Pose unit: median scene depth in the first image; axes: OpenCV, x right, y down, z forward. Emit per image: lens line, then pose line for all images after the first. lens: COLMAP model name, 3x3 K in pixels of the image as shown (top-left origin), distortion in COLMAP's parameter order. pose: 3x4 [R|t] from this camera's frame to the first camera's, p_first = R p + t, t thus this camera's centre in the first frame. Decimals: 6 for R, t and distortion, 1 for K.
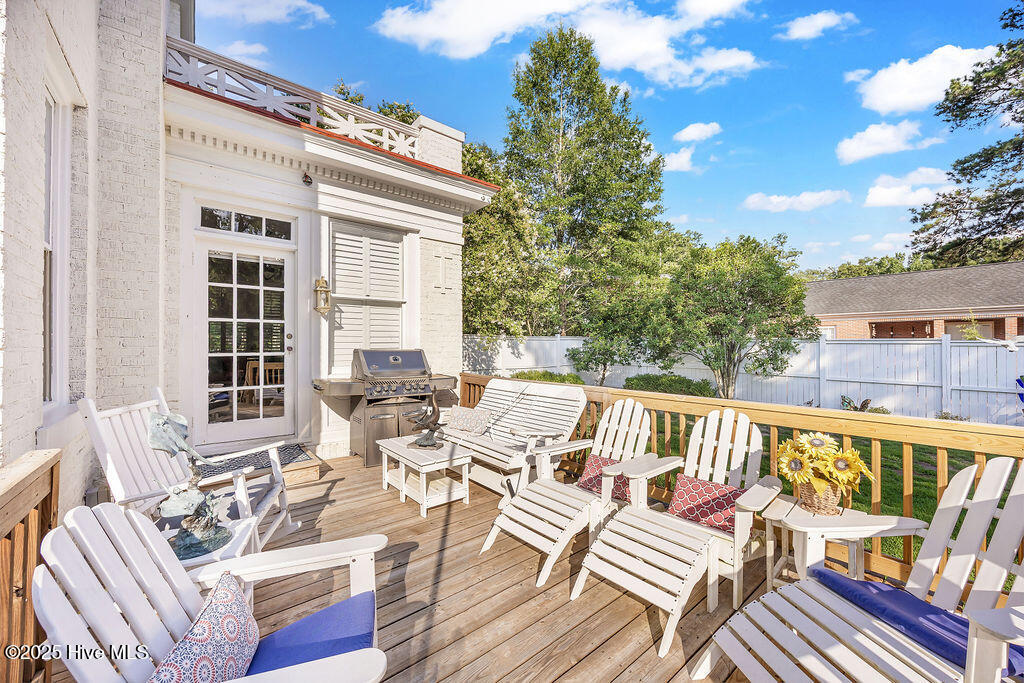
lens RADIAL K [[398.2, 0, 509.4], [0, 398.2, 341.7], [0, 0, 1]] dist [-0.001051, 0.000178]
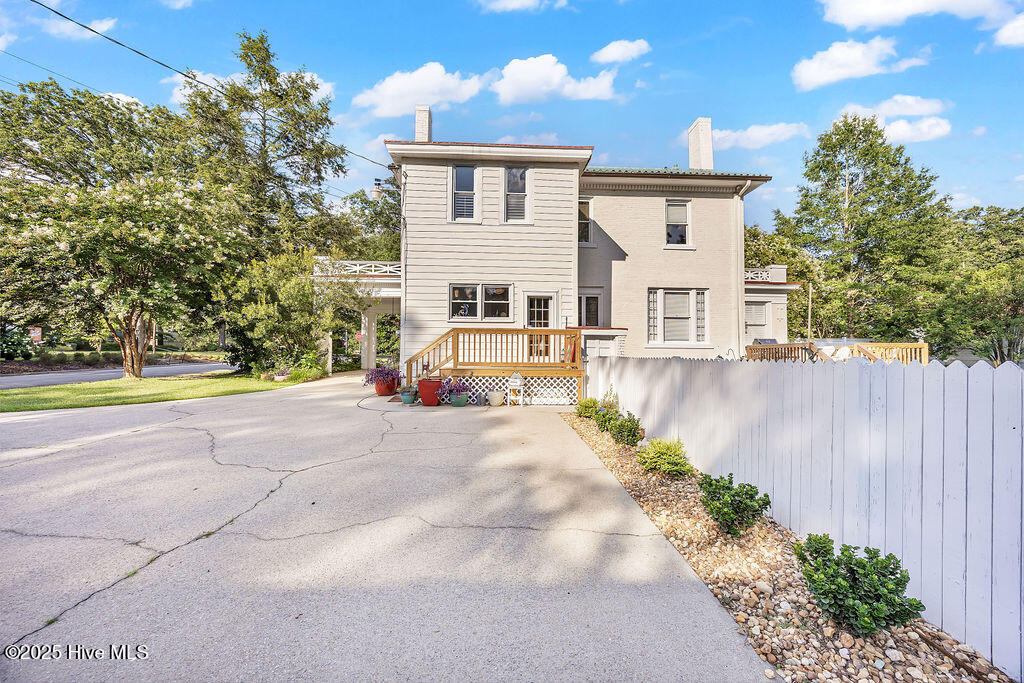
lens RADIAL K [[385.9, 0, 510.7], [0, 385.9, 346.9], [0, 0, 1]] dist [-0.002483, -0.000155]
pose [[0.803718, -0.005339, -0.594986, -0.018049], [-0.002337, 0.999924, -0.012130, 0.034013], [0.595005, 0.011140, 0.803645, -0.746256]]
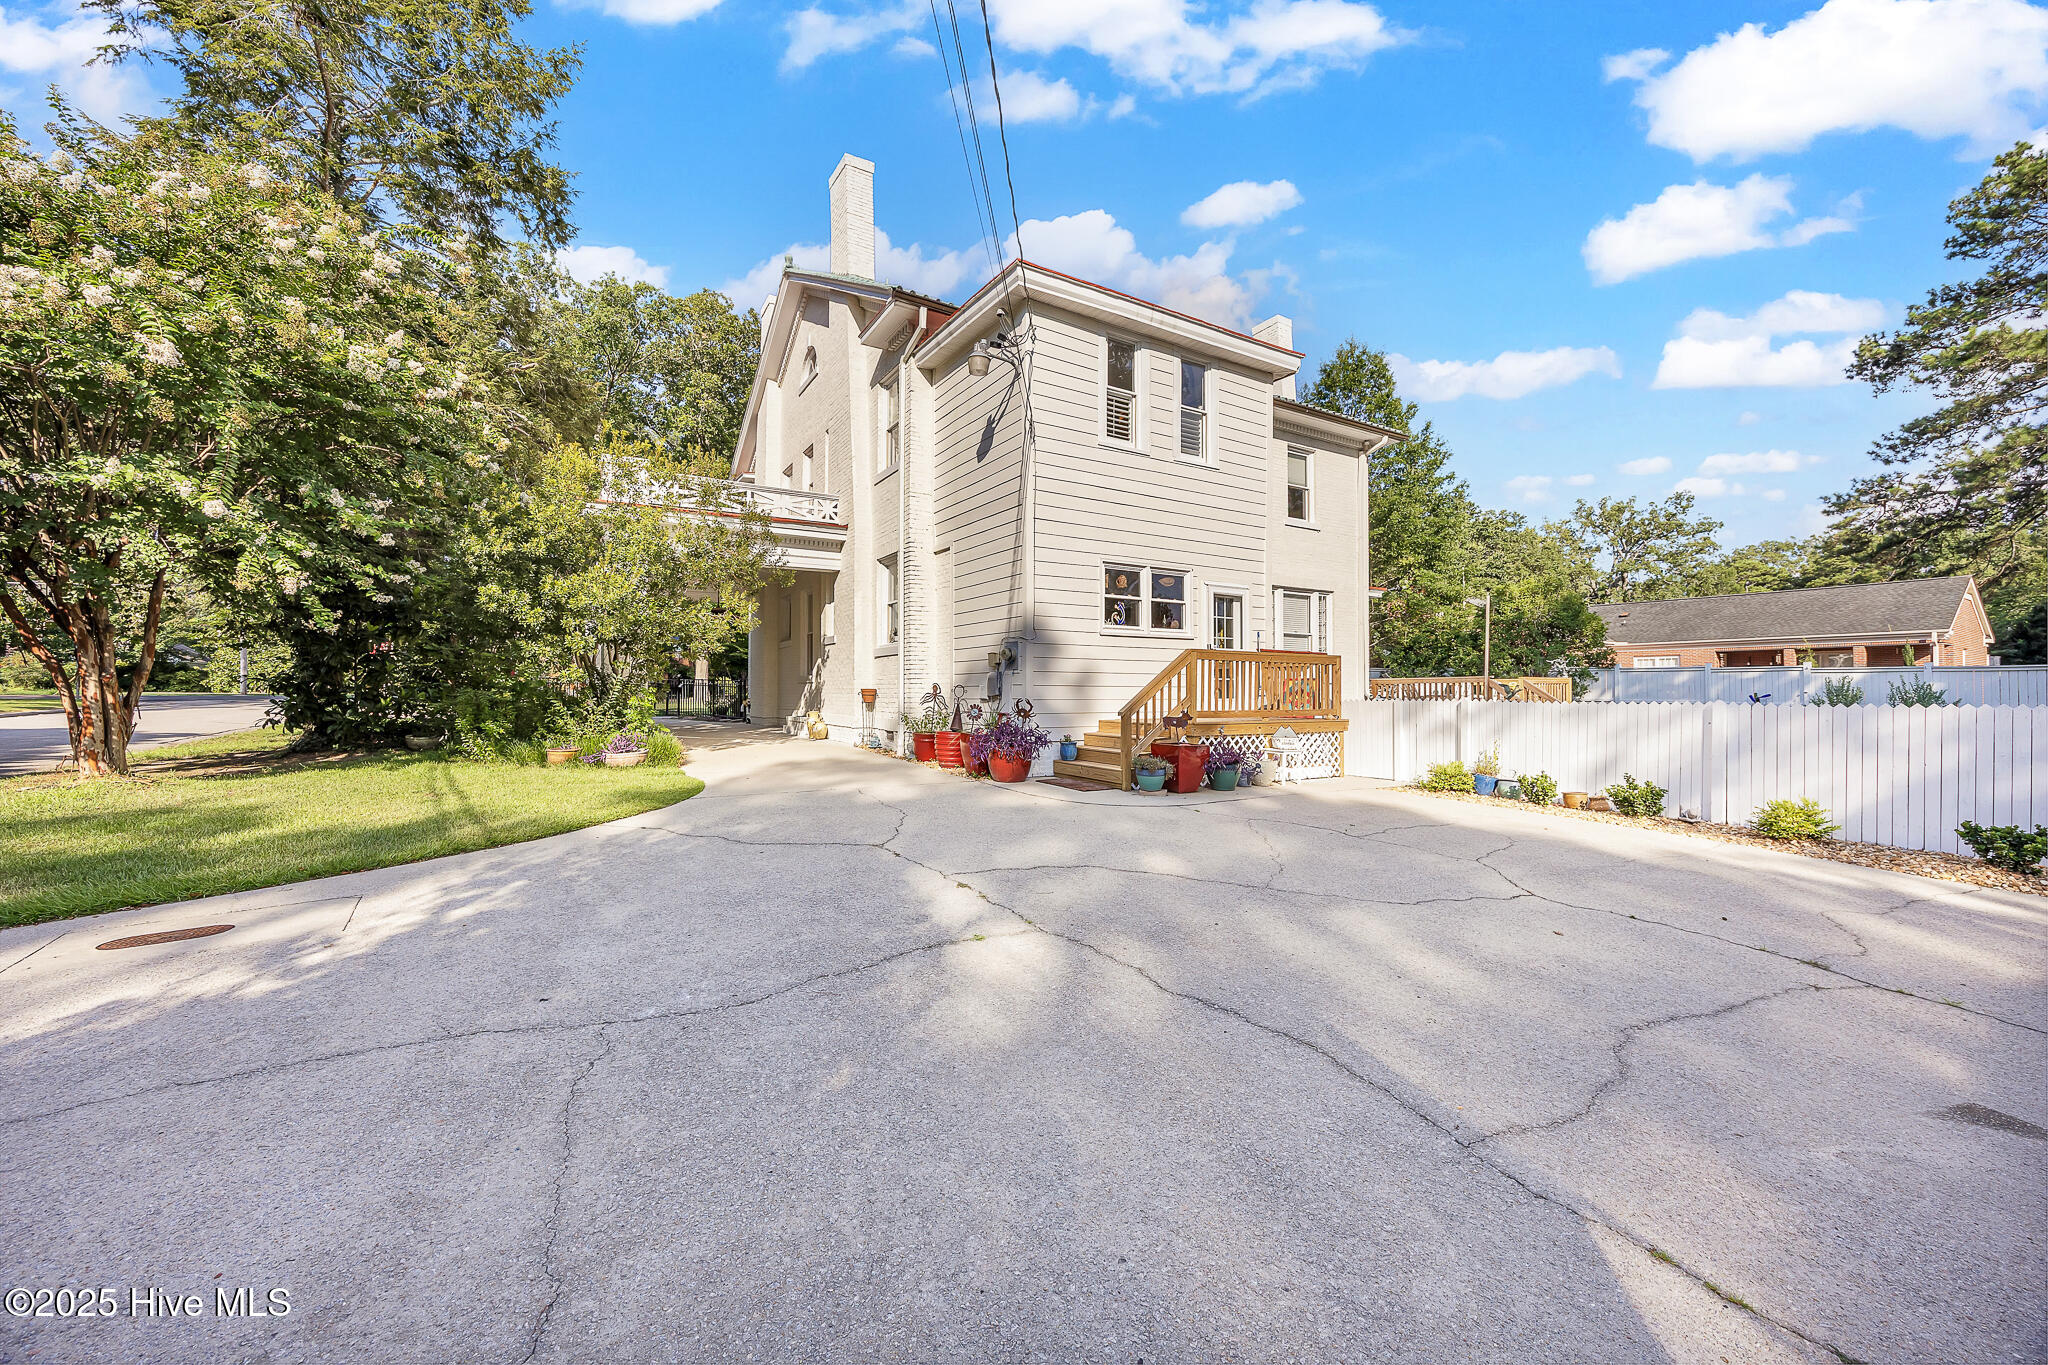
lens RADIAL K [[773.4, 0, 1015.0], [0, 773.4, 683.4], [0, 0, 1]] dist [-0.002102, -0.000324]
pose [[0.988695, 0.000121, -0.149940, -0.382577], [-0.000749, 0.999991, -0.004132, 0.031057], [0.149938, 0.004198, 0.988686, -0.932274]]
